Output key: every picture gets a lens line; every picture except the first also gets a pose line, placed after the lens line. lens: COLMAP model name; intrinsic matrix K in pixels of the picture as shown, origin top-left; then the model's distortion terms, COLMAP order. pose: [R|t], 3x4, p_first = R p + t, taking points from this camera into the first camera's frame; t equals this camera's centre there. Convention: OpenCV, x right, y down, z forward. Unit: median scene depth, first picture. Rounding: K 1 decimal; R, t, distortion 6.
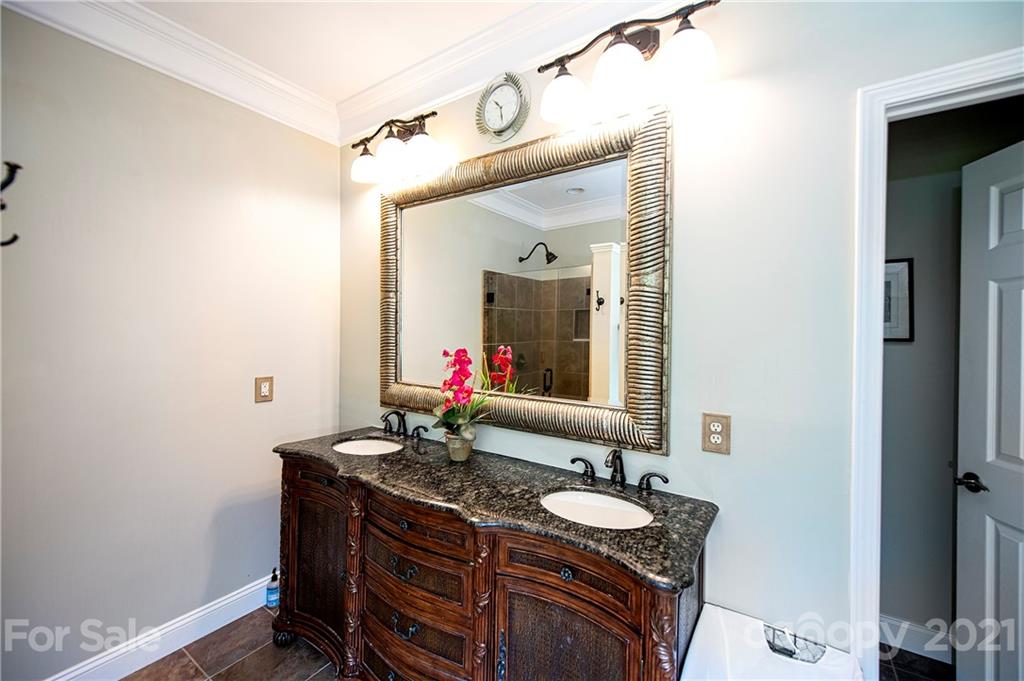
lens RADIAL K [[409.9, 0, 511.8], [0, 409.9, 336.8], [0, 0, 1]] dist [0.005394, -0.000792]
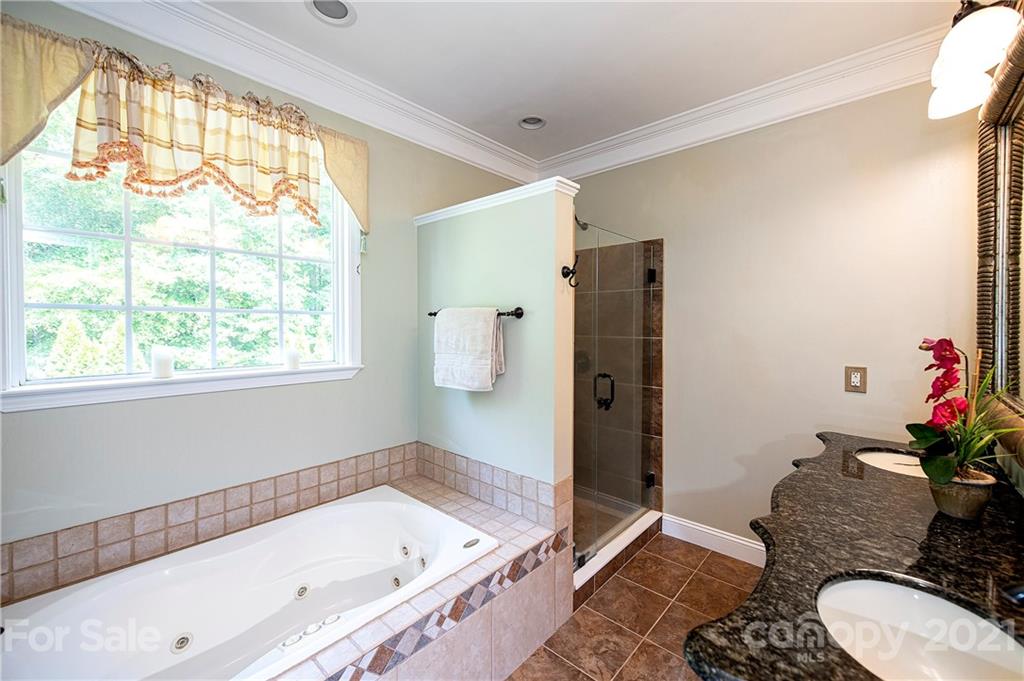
lens RADIAL K [[409.9, 0, 513.1], [0, 409.9, 333.0], [0, 0, 1]] dist [0.005394, -0.000792]
pose [[-0.148012, 0.006672, -0.988963, 0.706918], [-0.010681, 0.999908, 0.008345, 0.025196], [0.988928, 0.011798, -0.147927, 0.488958]]
